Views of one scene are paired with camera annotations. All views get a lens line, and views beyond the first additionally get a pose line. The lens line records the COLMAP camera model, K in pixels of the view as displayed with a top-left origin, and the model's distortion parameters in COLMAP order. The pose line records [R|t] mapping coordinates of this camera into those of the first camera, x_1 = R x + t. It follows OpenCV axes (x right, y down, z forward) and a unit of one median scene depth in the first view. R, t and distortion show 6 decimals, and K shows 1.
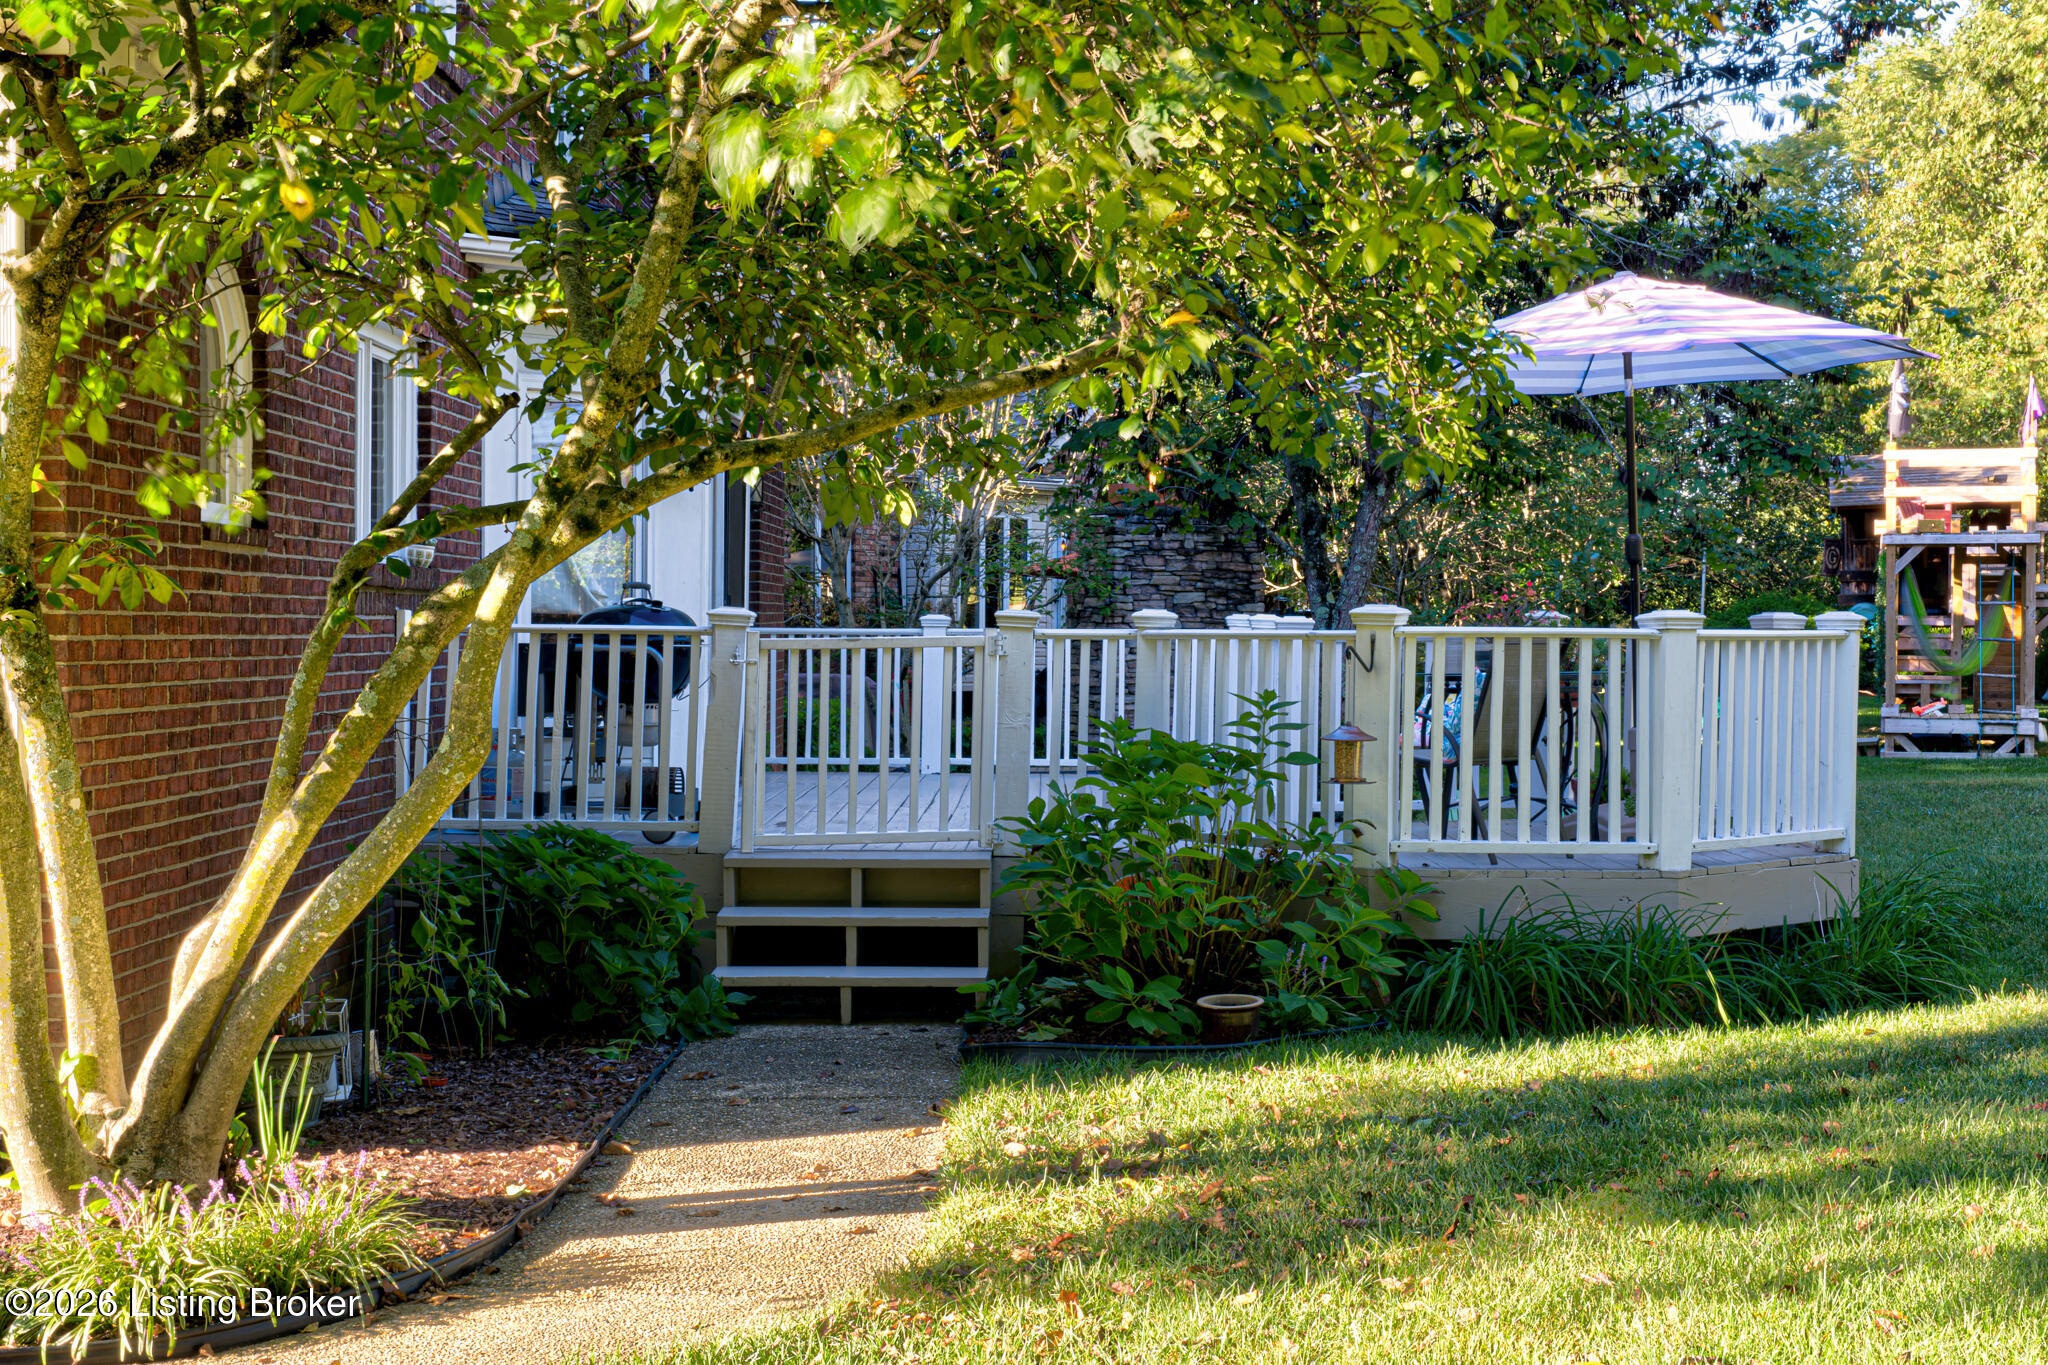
lens RADIAL K [[2765.1, 0, 1024.0], [0, 2765.1, 682.5], [0, 0, 1]] dist [-0.002741, 0.015445]
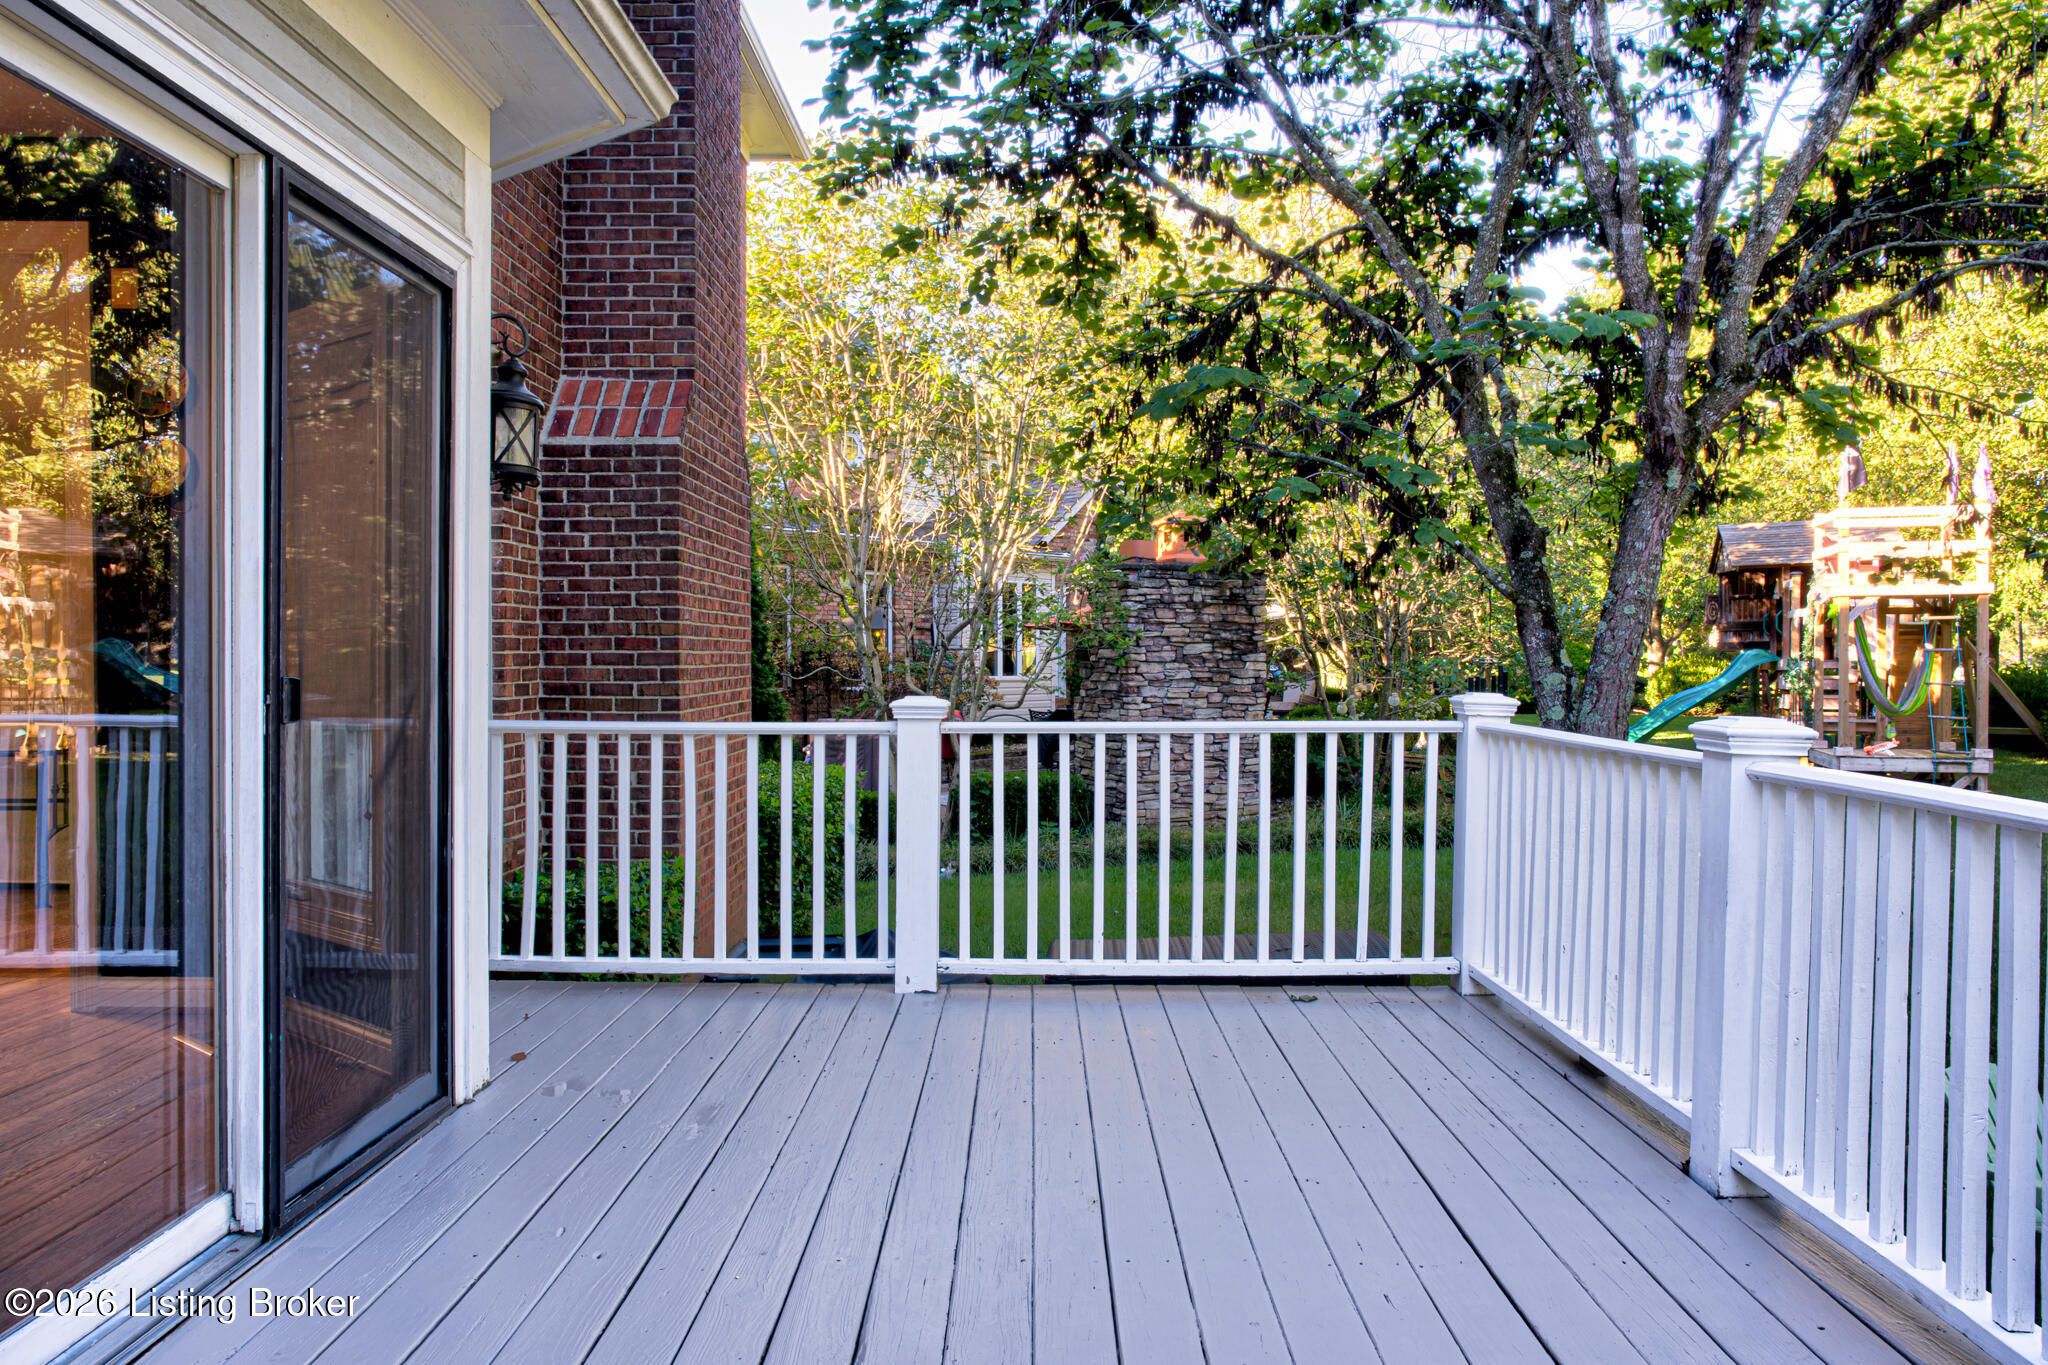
lens RADIAL K [[1552.7, 0, 1024.0], [0, 1552.7, 682.5], [0, 0, 1]] dist [-0.001277, -0.000903]
pose [[0.999988, -0.004667, 0.001592, -0.007347], [0.004675, 0.999975, -0.005297, -0.014962], [-0.001567, 0.005305, 0.999985, 0.409592]]
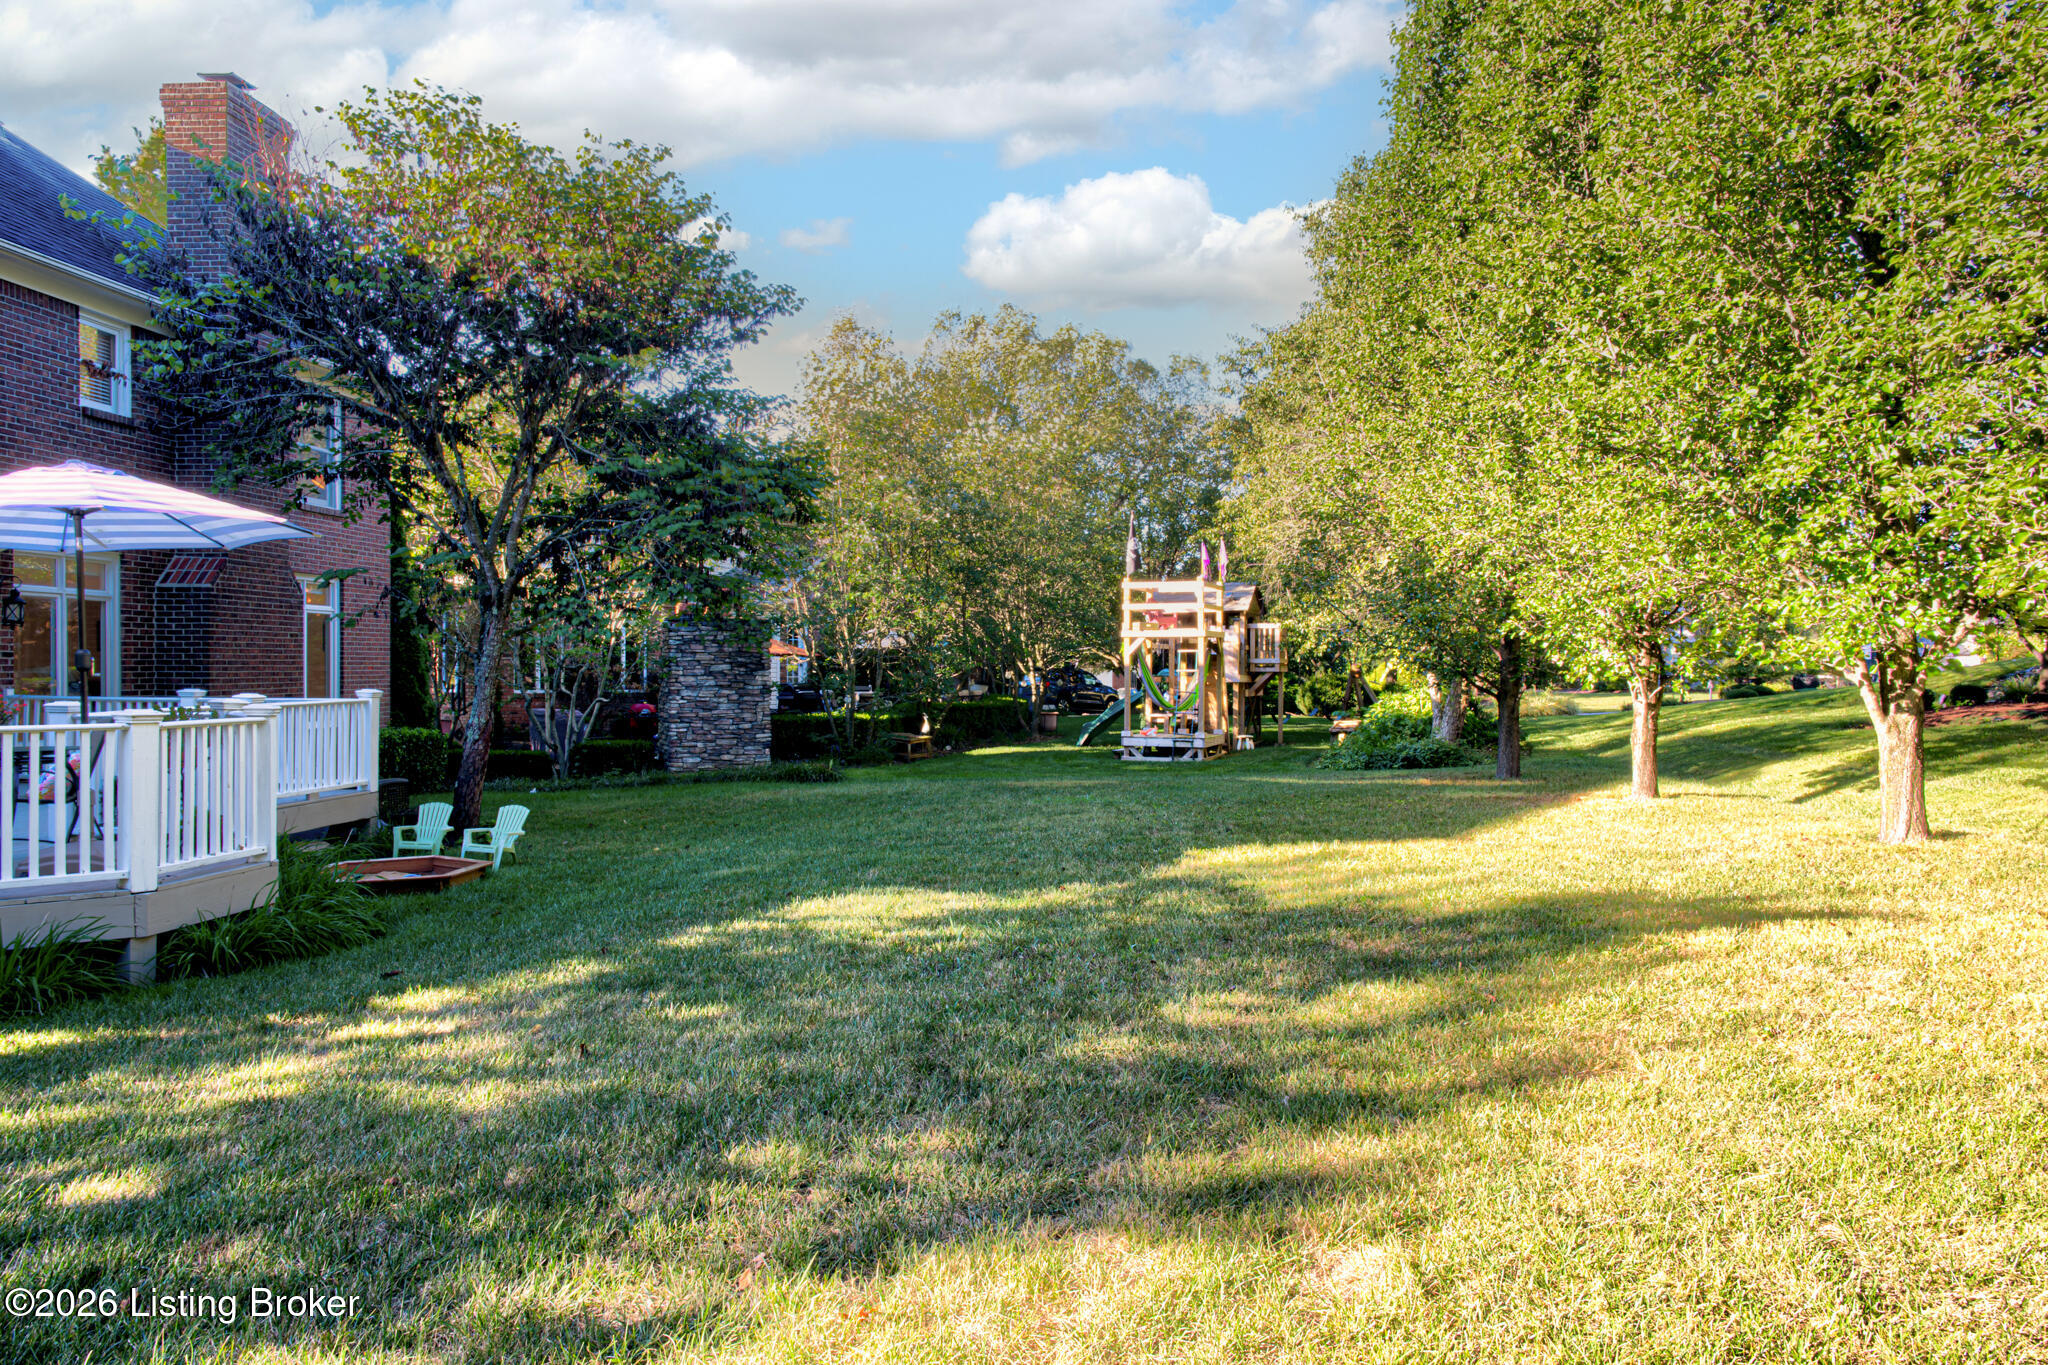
lens RADIAL K [[1383.1, 0, 989.2], [0, 1383.1, 679.3], [0, 0, 1]] dist [0.000443, 0.002051]
pose [[0.996323, 0.000816, -0.085669, 0.306775], [-0.001689, 0.999947, -0.010126, -0.014569], [0.085656, 0.010234, 0.996272, 0.133754]]
